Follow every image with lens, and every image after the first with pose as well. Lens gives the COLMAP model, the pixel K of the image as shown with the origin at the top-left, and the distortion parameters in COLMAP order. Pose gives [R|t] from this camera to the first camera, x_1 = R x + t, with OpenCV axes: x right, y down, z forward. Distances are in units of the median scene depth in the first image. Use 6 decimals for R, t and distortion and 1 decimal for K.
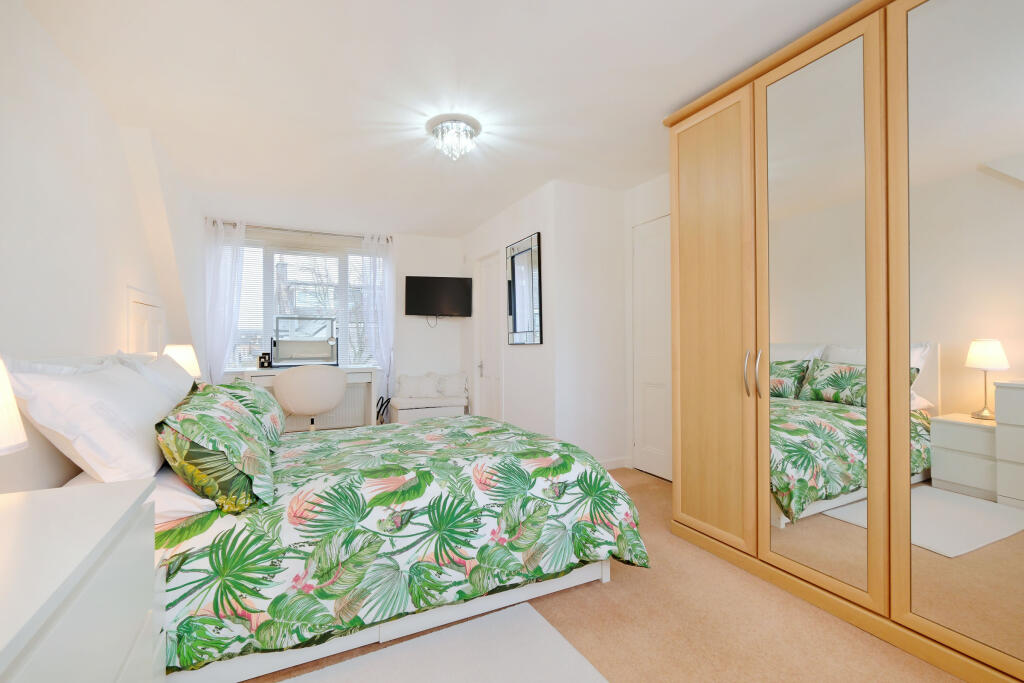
lens RADIAL K [[446.6, 0, 512.2], [0, 446.6, 340.6], [0, 0, 1]] dist [-0.003286, 0.000219]
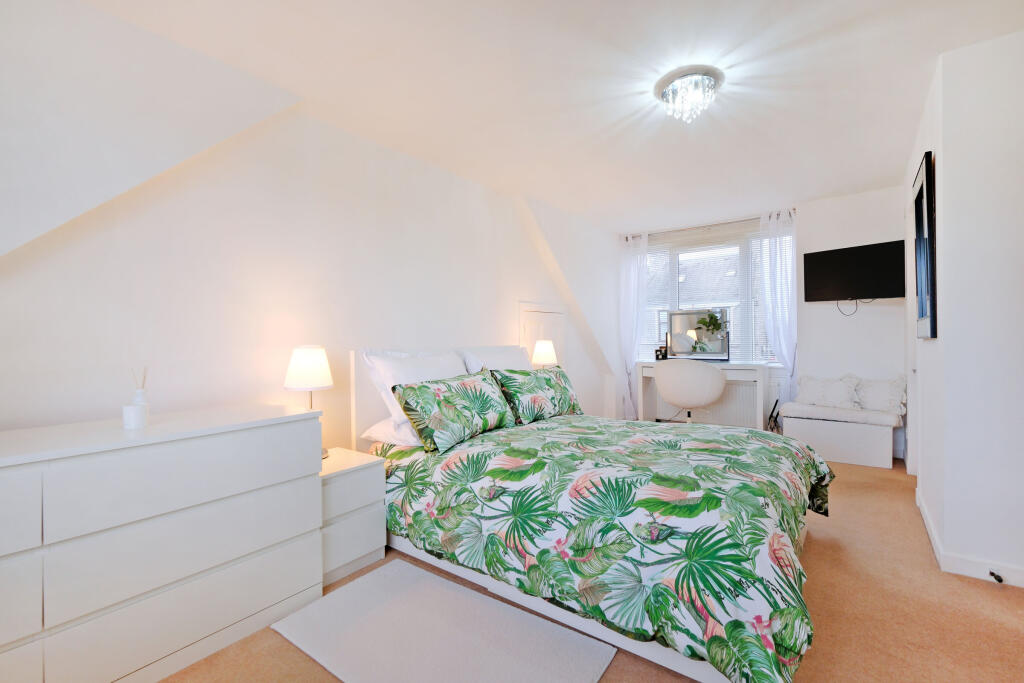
lens RADIAL K [[446.6, 0, 513.3], [0, 446.6, 339.1], [0, 0, 1]] dist [-0.003286, 0.000219]
pose [[0.443871, -0.002617, -0.896087, 0.758174], [0.014282, 0.999889, 0.004154, -0.002456], [0.895977, -0.014642, 0.443860, 0.501145]]
